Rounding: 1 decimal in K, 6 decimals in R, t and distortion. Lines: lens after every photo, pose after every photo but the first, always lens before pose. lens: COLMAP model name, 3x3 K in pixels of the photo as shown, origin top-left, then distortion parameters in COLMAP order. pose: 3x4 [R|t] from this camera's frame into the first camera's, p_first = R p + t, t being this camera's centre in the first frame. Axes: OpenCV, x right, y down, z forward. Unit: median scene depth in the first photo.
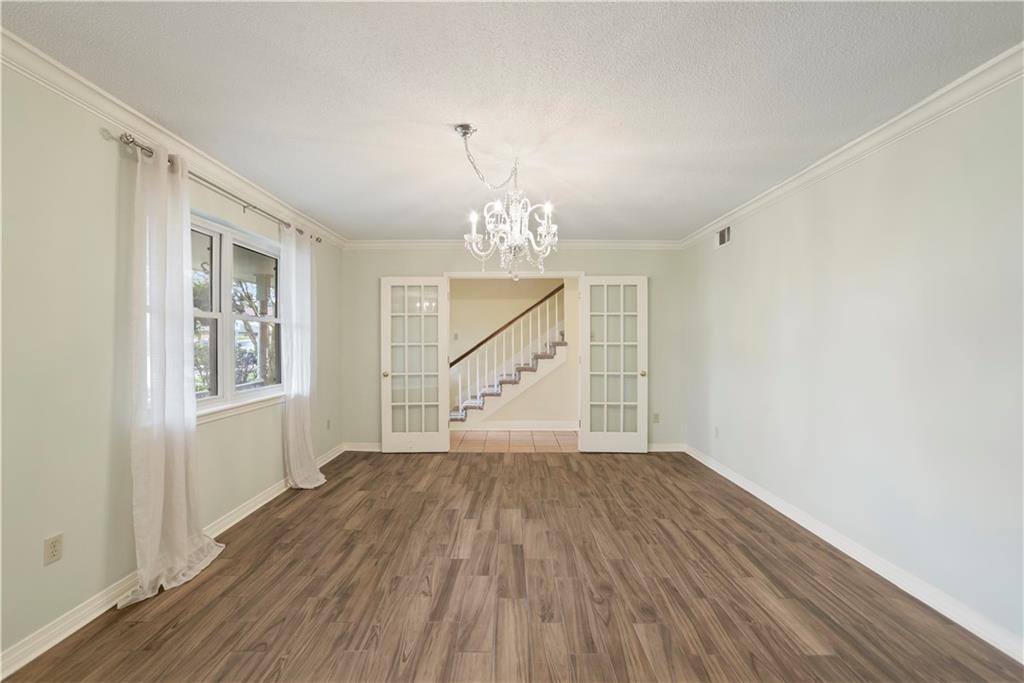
lens RADIAL K [[447.6, 0, 506.1], [0, 447.6, 343.1], [0, 0, 1]] dist [-0.053608, 0.023552]
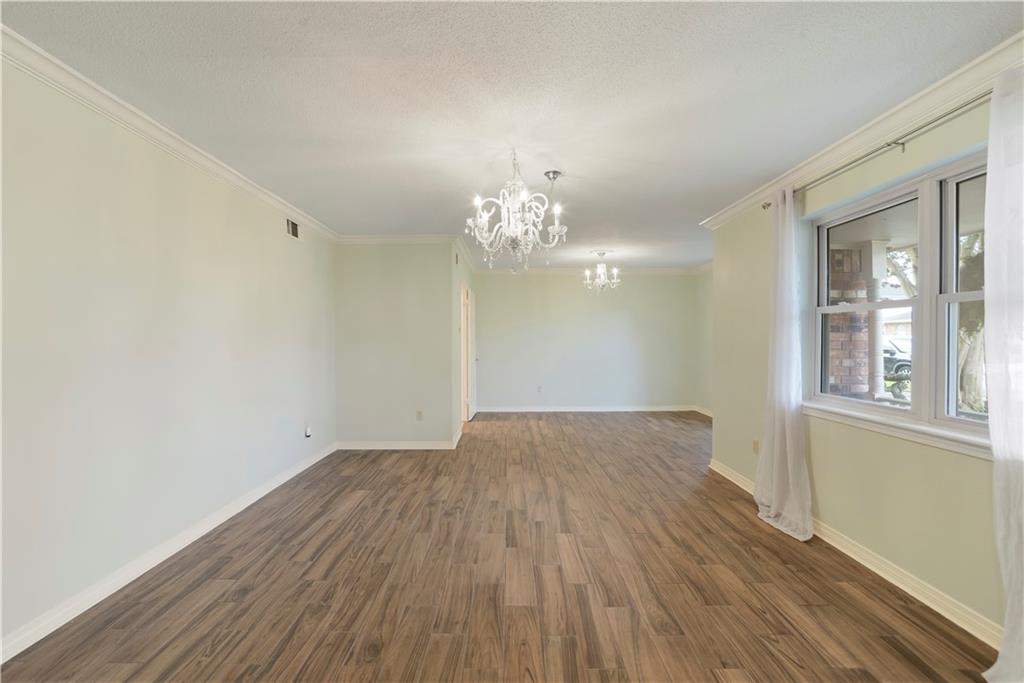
lens RADIAL K [[447.6, 0, 506.1], [0, 447.6, 343.1], [0, 0, 1]] dist [-0.053608, 0.023552]
pose [[-0.999996, -0.001712, -0.002290, 0.042286], [-0.001741, 0.999919, 0.012607, -0.001547], [0.002269, 0.012610, -0.999918, 2.040186]]
